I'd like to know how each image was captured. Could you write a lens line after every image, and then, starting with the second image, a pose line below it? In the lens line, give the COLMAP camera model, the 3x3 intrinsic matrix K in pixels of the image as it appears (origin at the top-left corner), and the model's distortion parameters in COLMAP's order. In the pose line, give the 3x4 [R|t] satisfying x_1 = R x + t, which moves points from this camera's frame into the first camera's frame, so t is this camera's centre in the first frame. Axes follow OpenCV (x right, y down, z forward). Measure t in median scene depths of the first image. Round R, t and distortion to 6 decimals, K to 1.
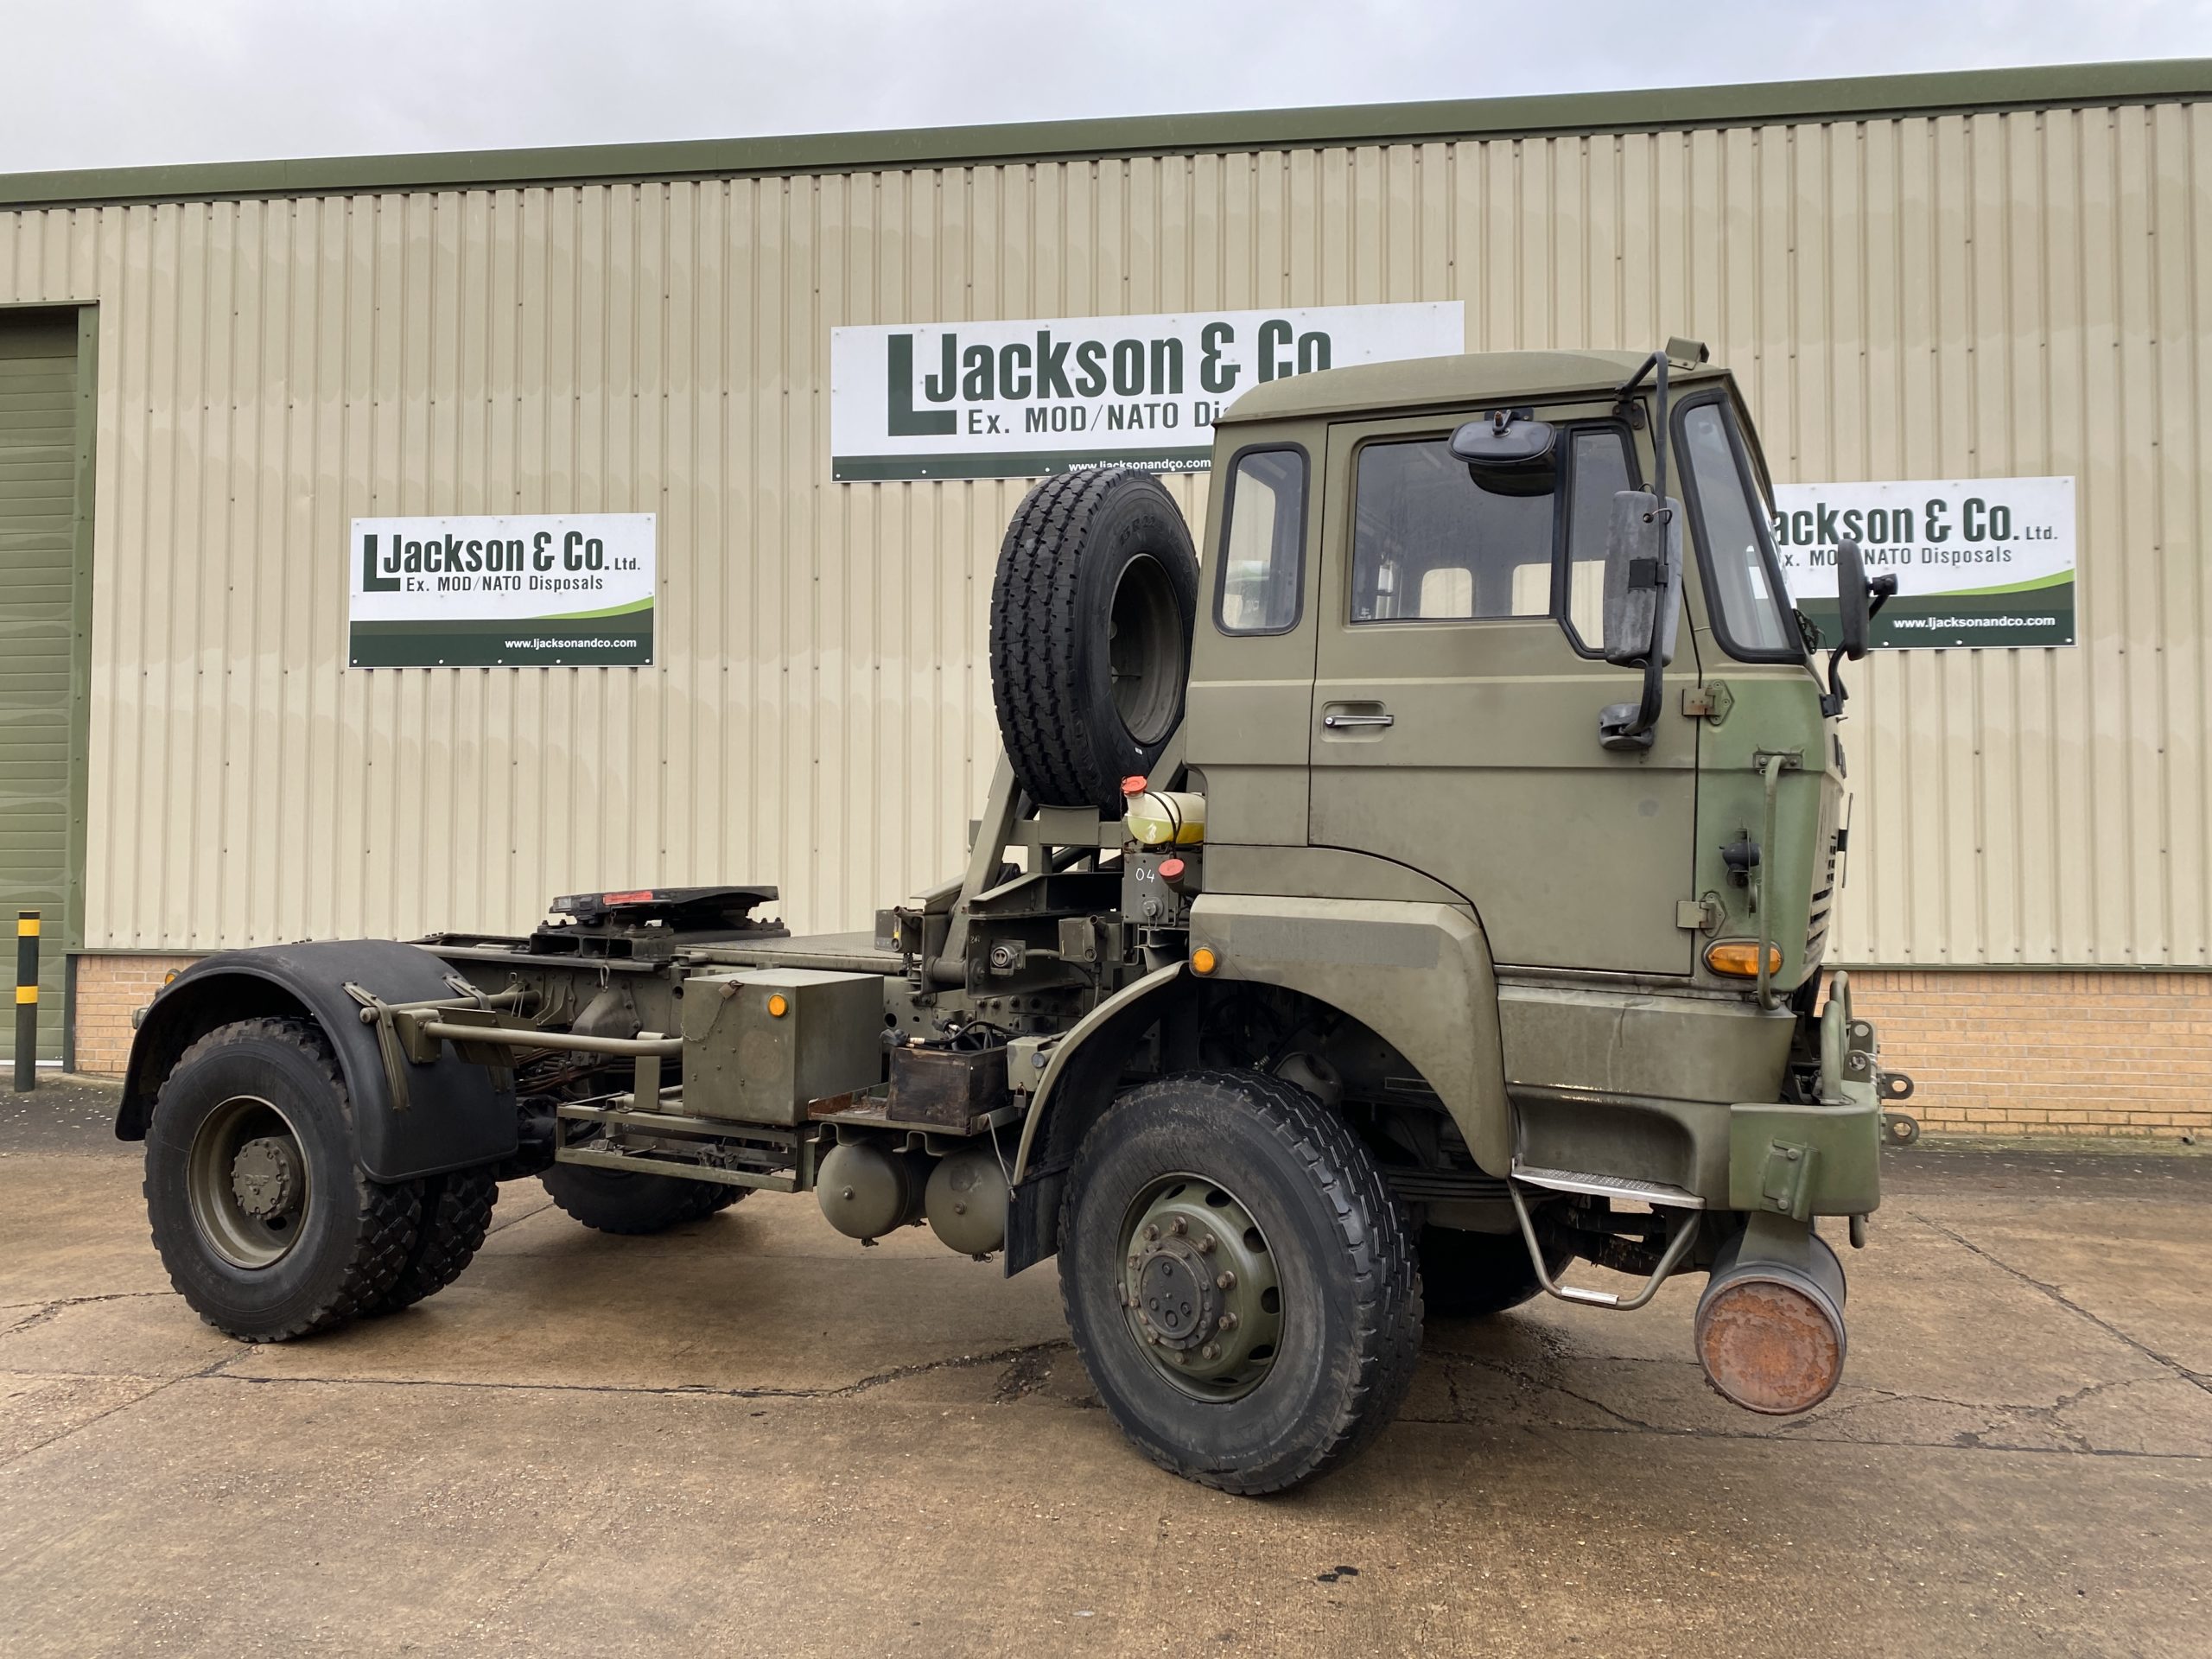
lens RADIAL K [[1654.2, 0, 1106.0], [0, 1654.2, 829.5], [0, 0, 1]] dist [0.101514, -0.157870]
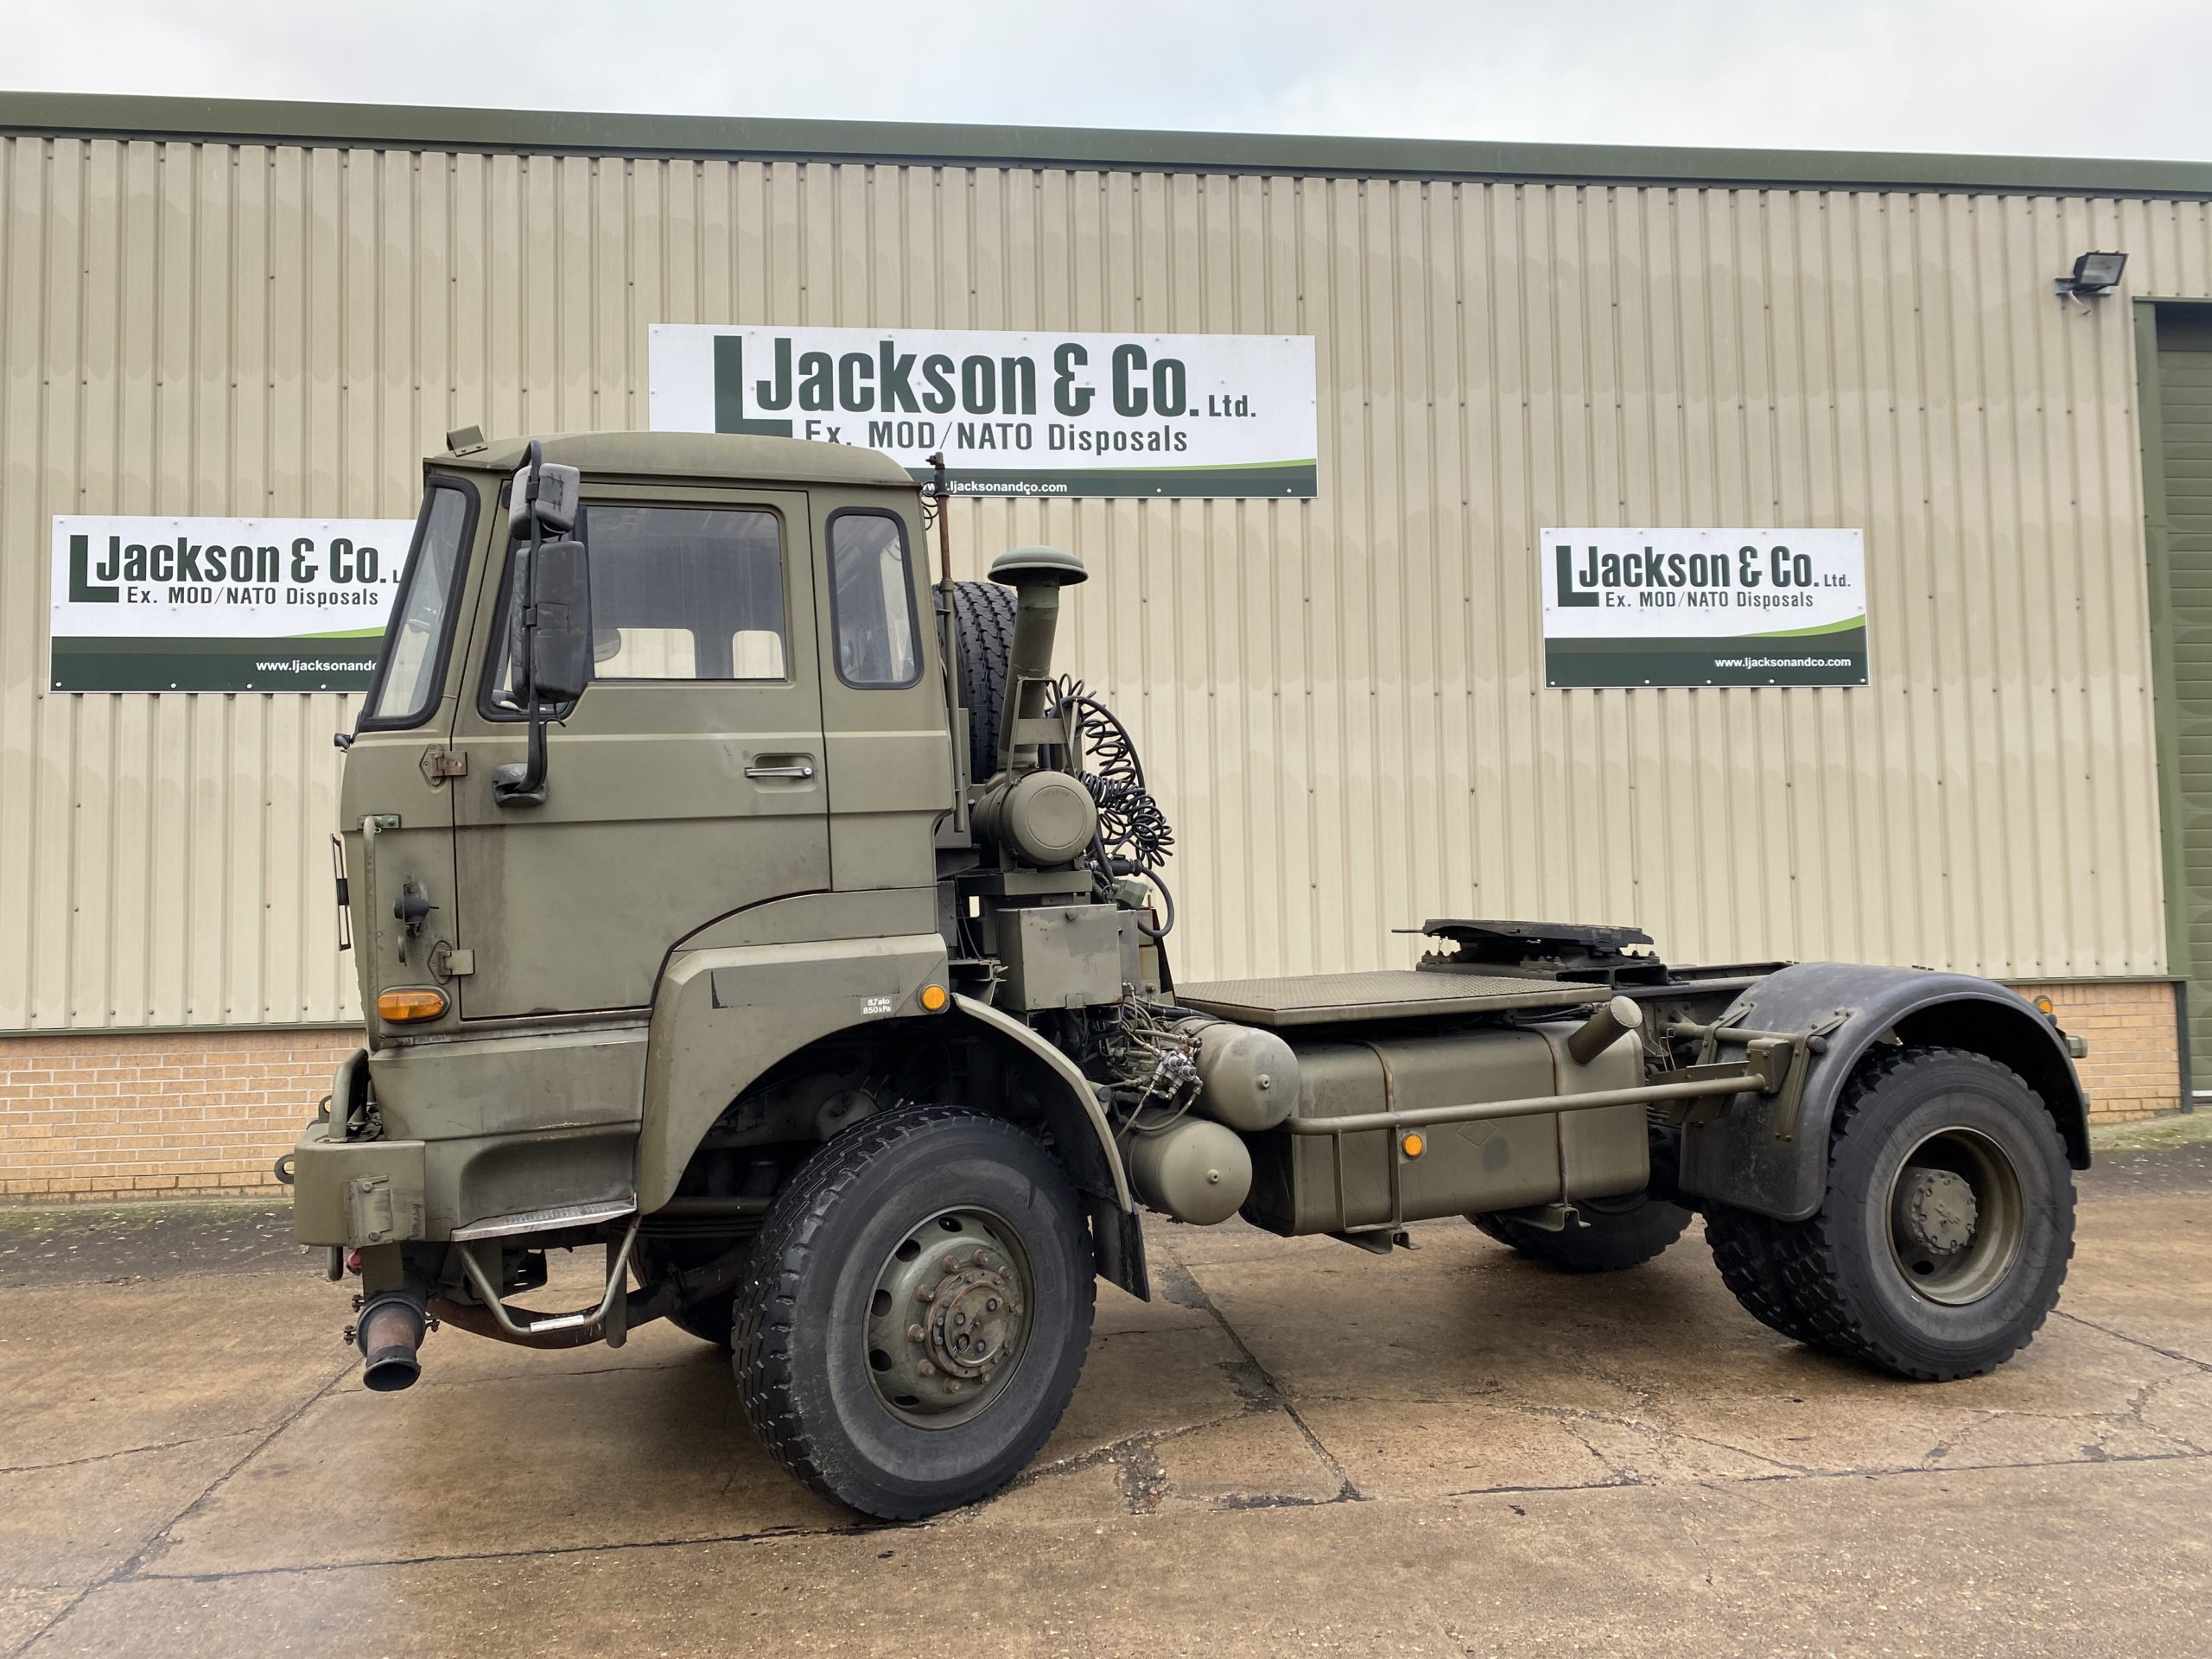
lens RADIAL K [[1662.9, 0, 1104.8], [0, 1662.9, 824.3], [0, 0, 1]] dist [0.092461, -0.119558]
pose [[0.973585, -0.009512, 0.228128, -0.141295], [0.016162, 0.999497, -0.027300, 0.001190], [-0.227754, 0.030266, 0.973248, 0.062093]]
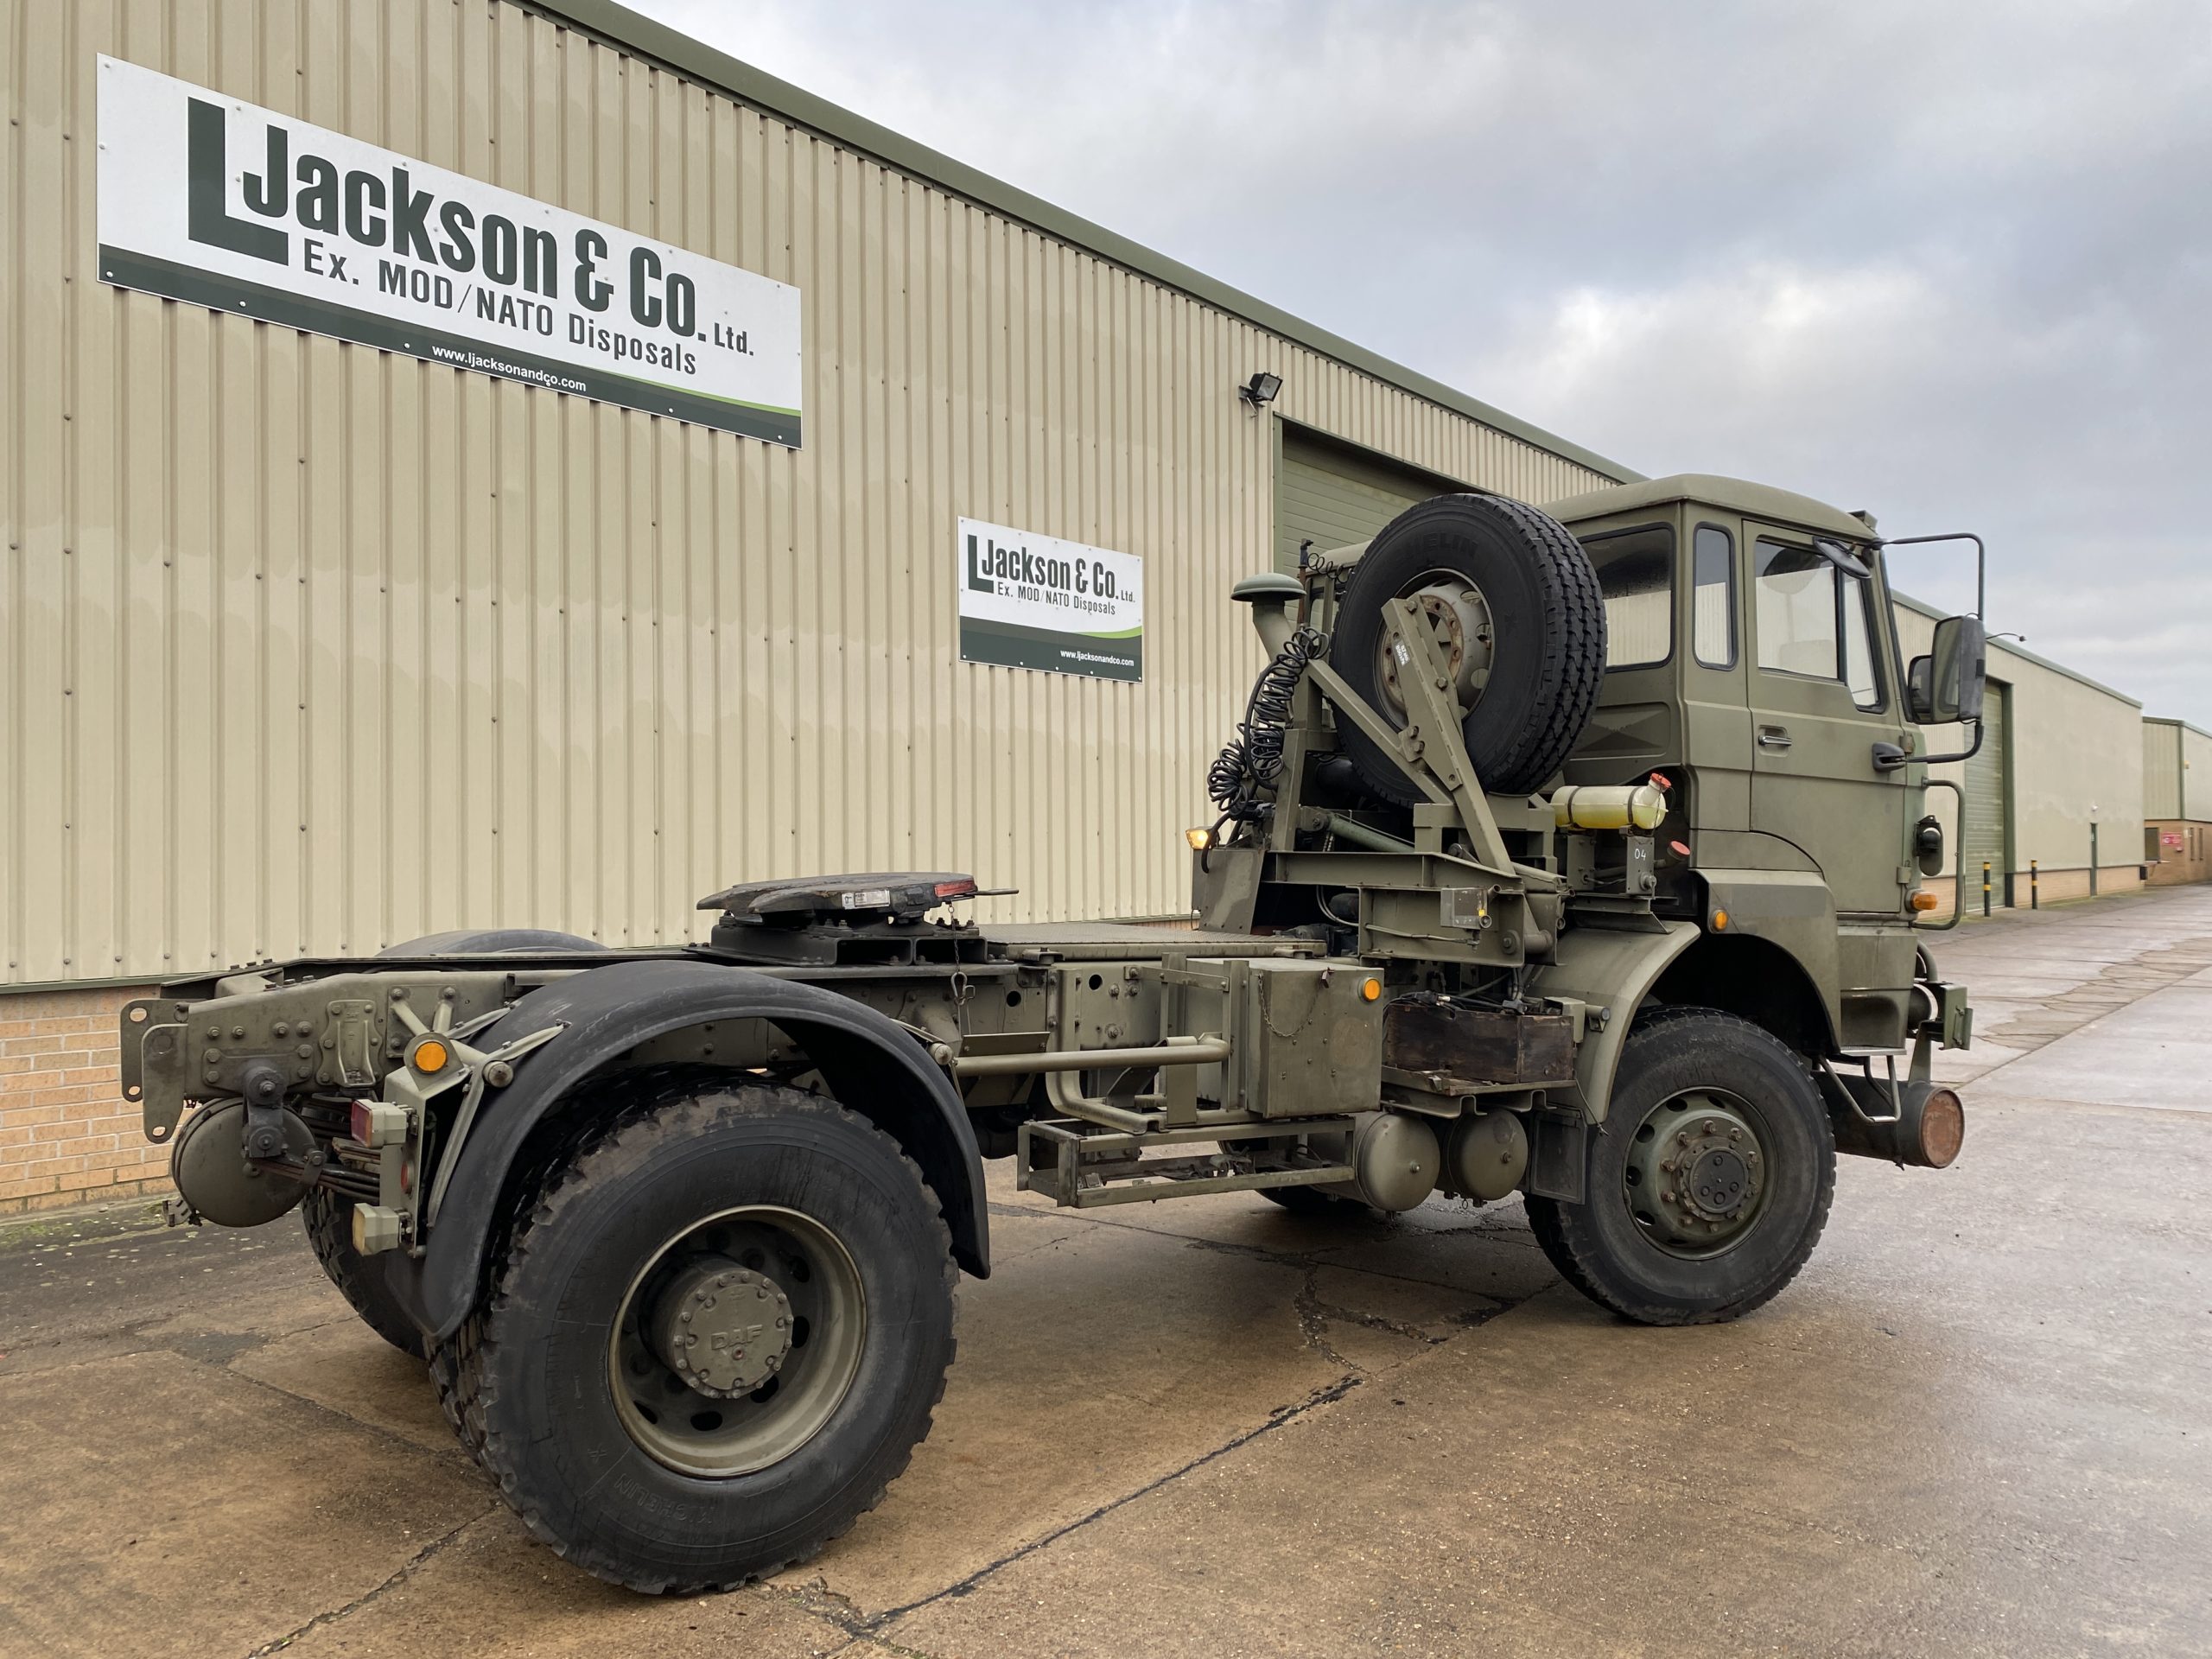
lens RADIAL K [[1649.2, 0, 1106.0], [0, 1649.2, 829.5], [0, 0, 1]] dist [0.059013, -0.097813]
pose [[0.526647, 0.006271, 0.850061, -0.549785], [-0.017262, 0.999845, 0.003319, 0.005134], [-0.849909, -0.016422, 0.526674, 0.308488]]
